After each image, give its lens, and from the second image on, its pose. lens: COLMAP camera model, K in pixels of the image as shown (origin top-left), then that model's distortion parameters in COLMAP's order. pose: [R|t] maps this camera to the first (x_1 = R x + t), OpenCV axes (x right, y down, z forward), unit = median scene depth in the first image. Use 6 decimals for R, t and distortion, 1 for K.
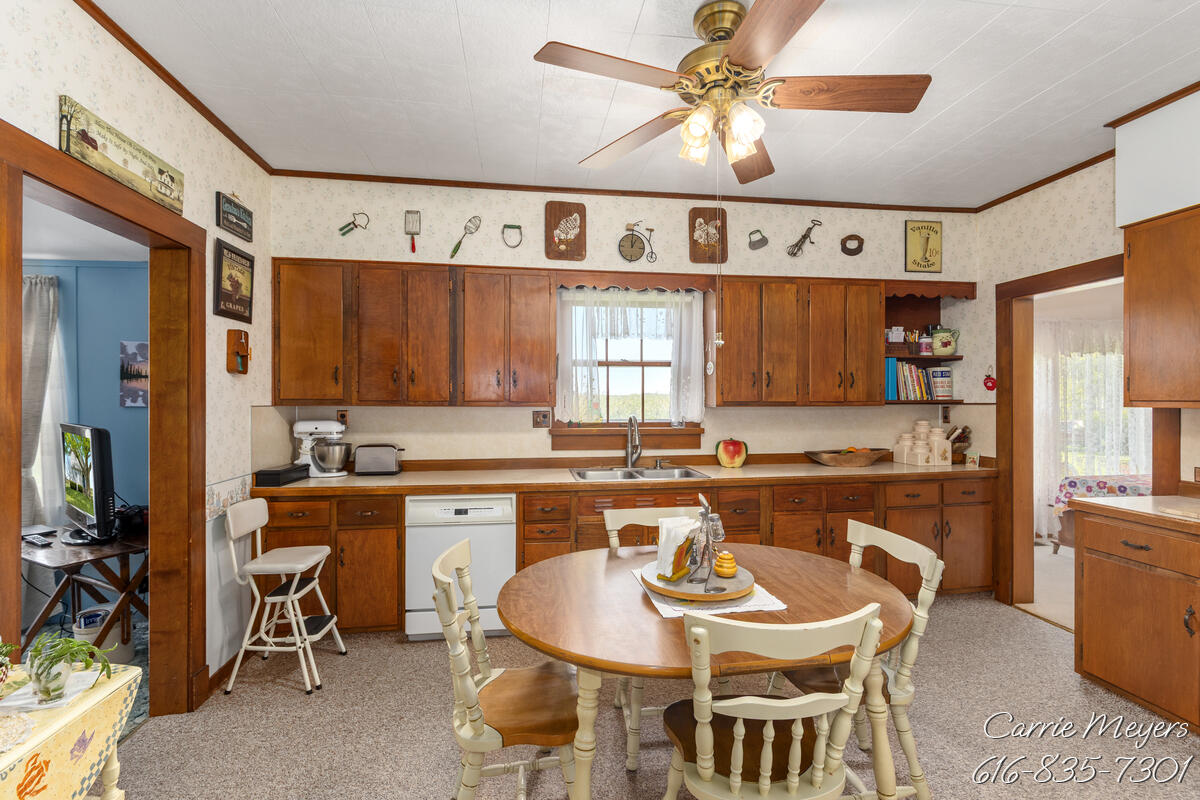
lens RADIAL K [[549.5, 0, 595.7], [0, 549.5, 399.3], [0, 0, 1]] dist [-0.000550, -0.000262]
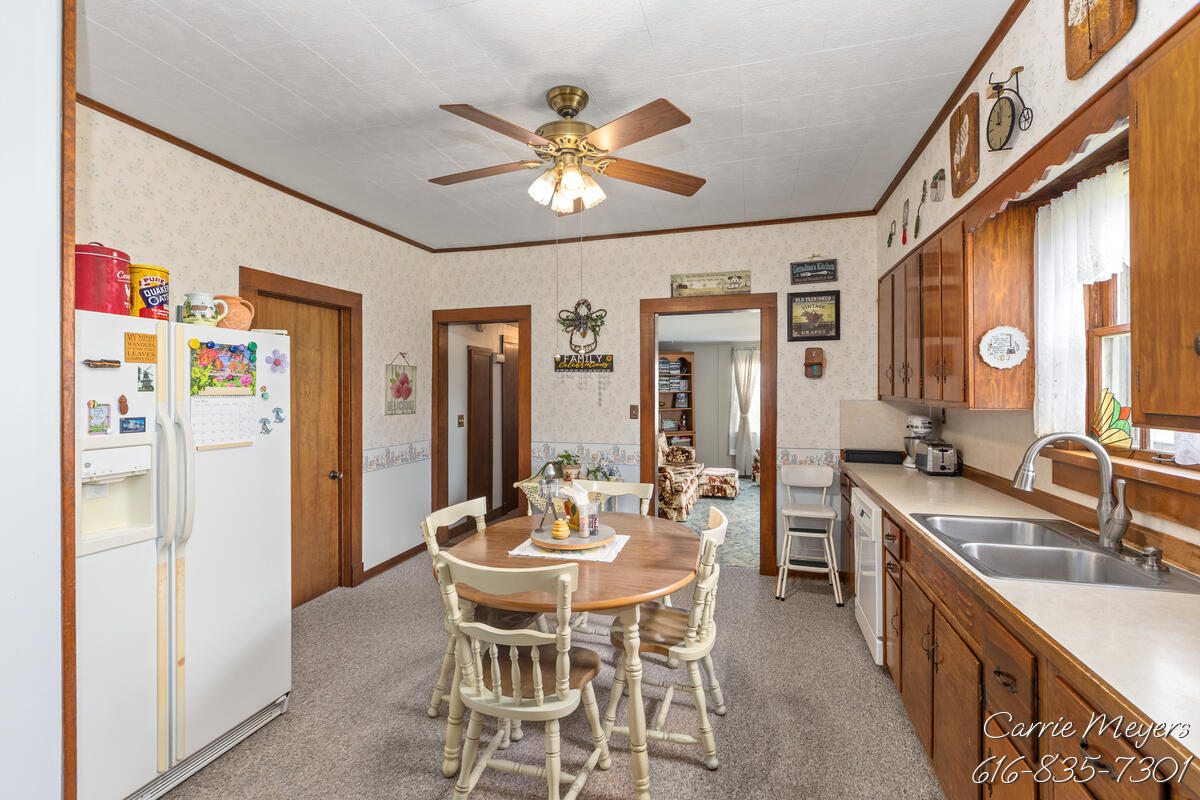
lens RADIAL K [[549.5, 0, 599.5], [0, 549.5, 394.4], [0, 0, 1]] dist [-0.000550, -0.000262]
pose [[-0.416298, 0.007061, -0.909201, 1.162281], [0.001421, 0.999974, 0.007115, -0.017500], [0.909227, 0.001670, -0.416297, 1.382530]]
